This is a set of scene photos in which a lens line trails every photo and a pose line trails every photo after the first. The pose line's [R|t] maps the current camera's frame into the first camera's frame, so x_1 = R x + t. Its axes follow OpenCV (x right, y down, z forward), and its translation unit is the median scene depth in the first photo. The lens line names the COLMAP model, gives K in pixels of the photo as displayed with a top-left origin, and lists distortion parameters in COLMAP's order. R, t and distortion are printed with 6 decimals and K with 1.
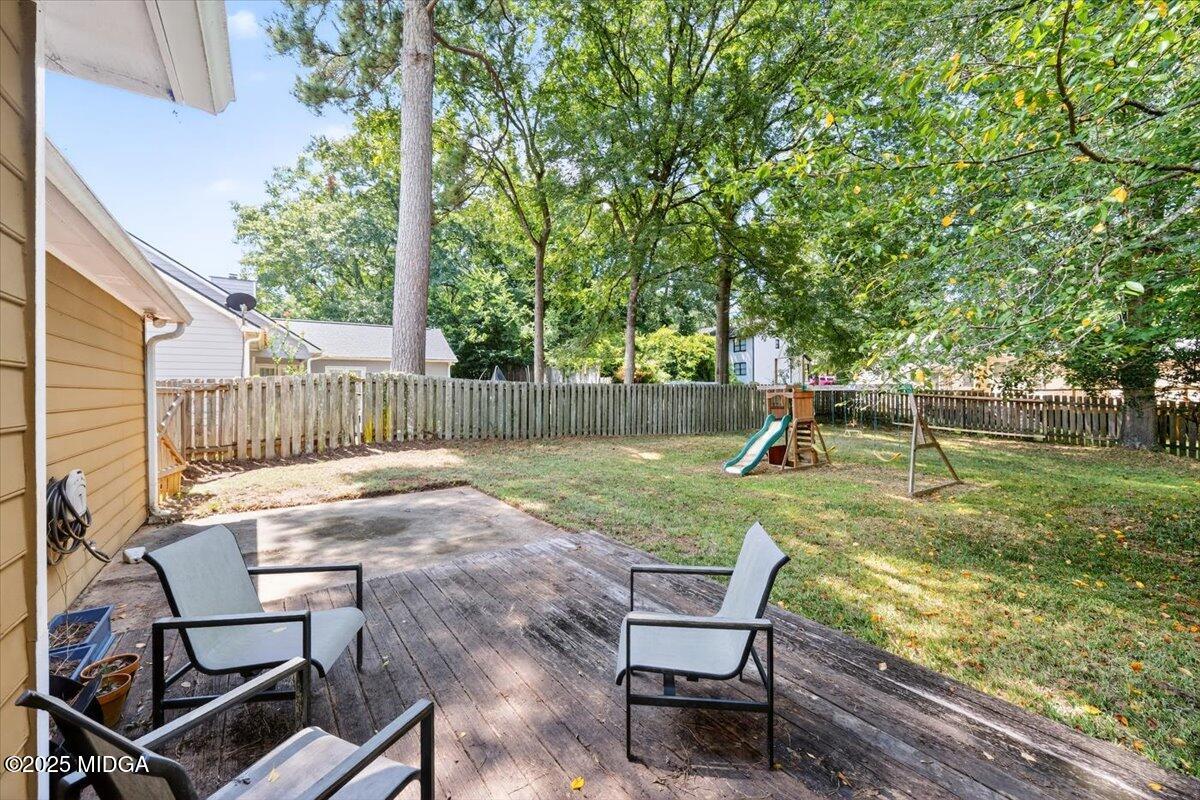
lens RADIAL K [[465.2, 0, 592.7], [0, 465.2, 395.5], [0, 0, 1]] dist [-0.000539, -0.000479]
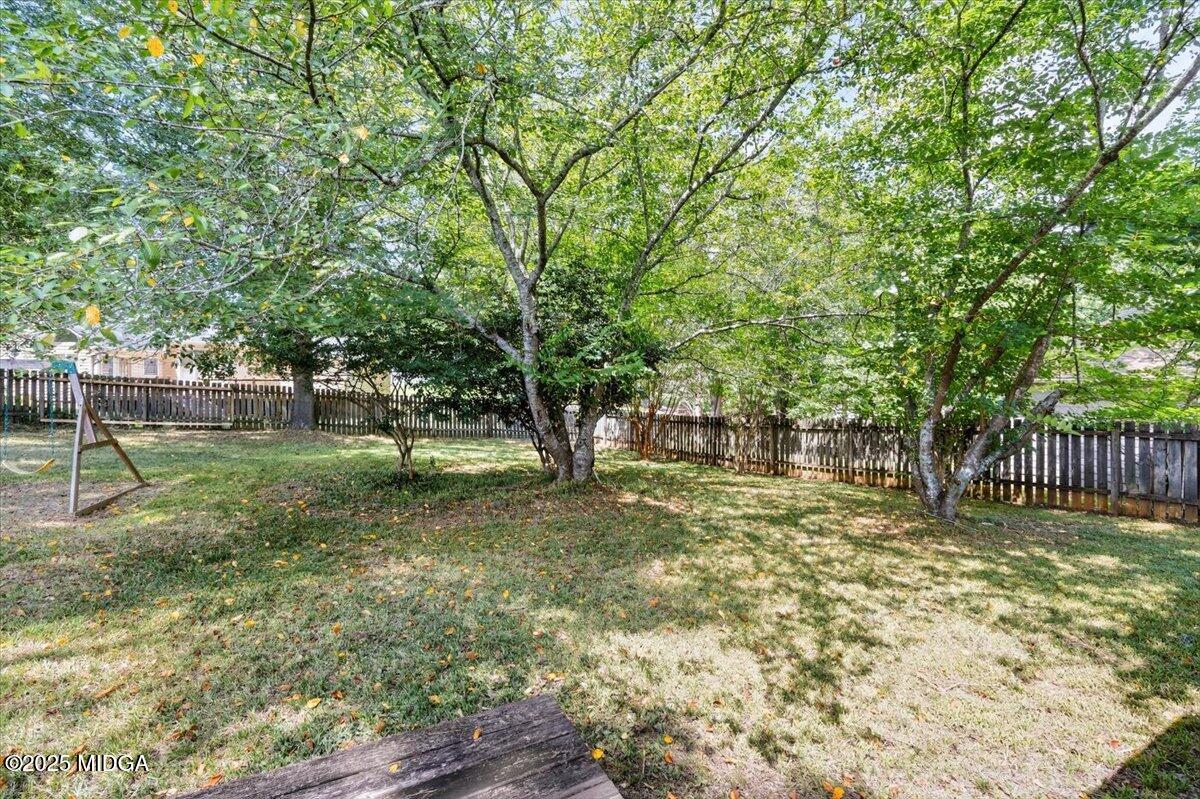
lens RADIAL K [[465.2, 0, 592.7], [0, 465.2, 395.0], [0, 0, 1]] dist [-0.000539, -0.000479]
pose [[0.127409, -0.004570, 0.991840, 0.061171], [-0.011645, 0.999914, 0.006103, 0.010745], [-0.991782, -0.012328, 0.127344, 0.092601]]
